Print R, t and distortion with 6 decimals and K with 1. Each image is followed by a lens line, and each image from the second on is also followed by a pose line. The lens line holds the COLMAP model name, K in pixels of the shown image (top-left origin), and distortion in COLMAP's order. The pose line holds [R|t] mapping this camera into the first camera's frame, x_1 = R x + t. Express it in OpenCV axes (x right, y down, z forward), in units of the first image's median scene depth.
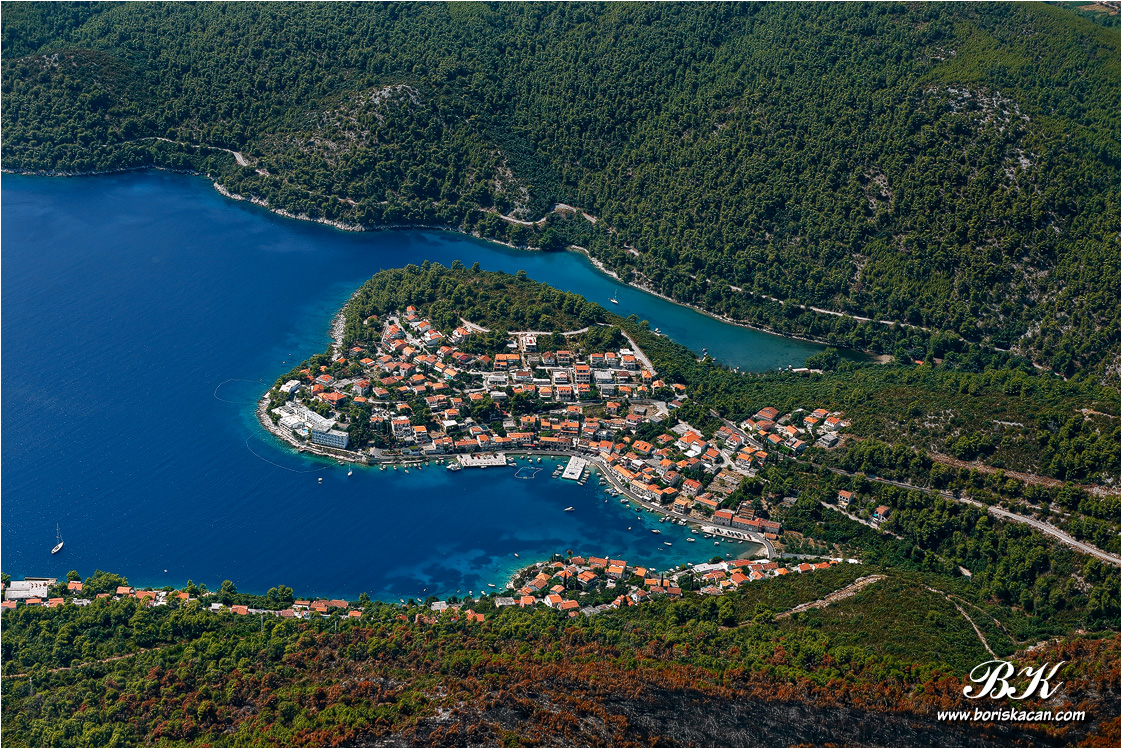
lens RADIAL K [[2271.1, 0, 561.3], [0, 2271.1, 373.9], [0, 0, 1]] dist [-0.334804, 0.000000]
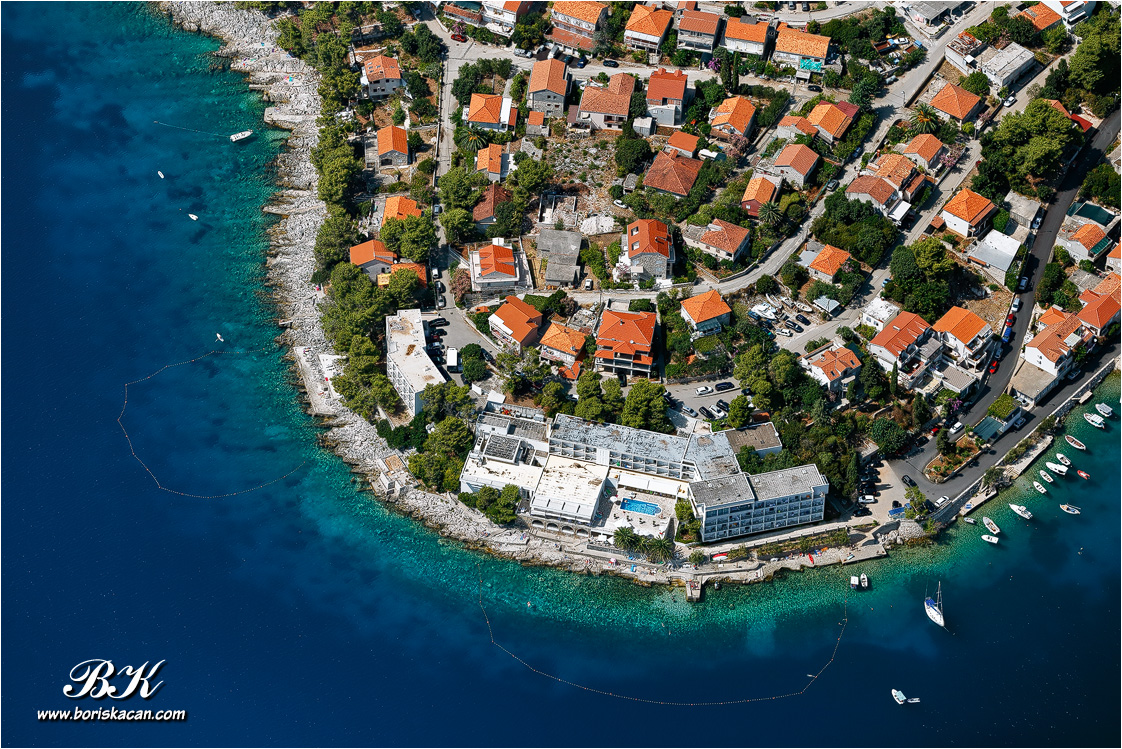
lens RADIAL K [[4945.1, 0, 557.8], [0, 4945.1, 374.1], [0, 0, 1]] dist [0.773526, 0.000000]
pose [[0.824359, -0.431085, 0.366876, -0.335068], [0.261872, 0.865015, 0.427987, -0.251432], [-0.501852, -0.256740, 0.825972, 0.494561]]
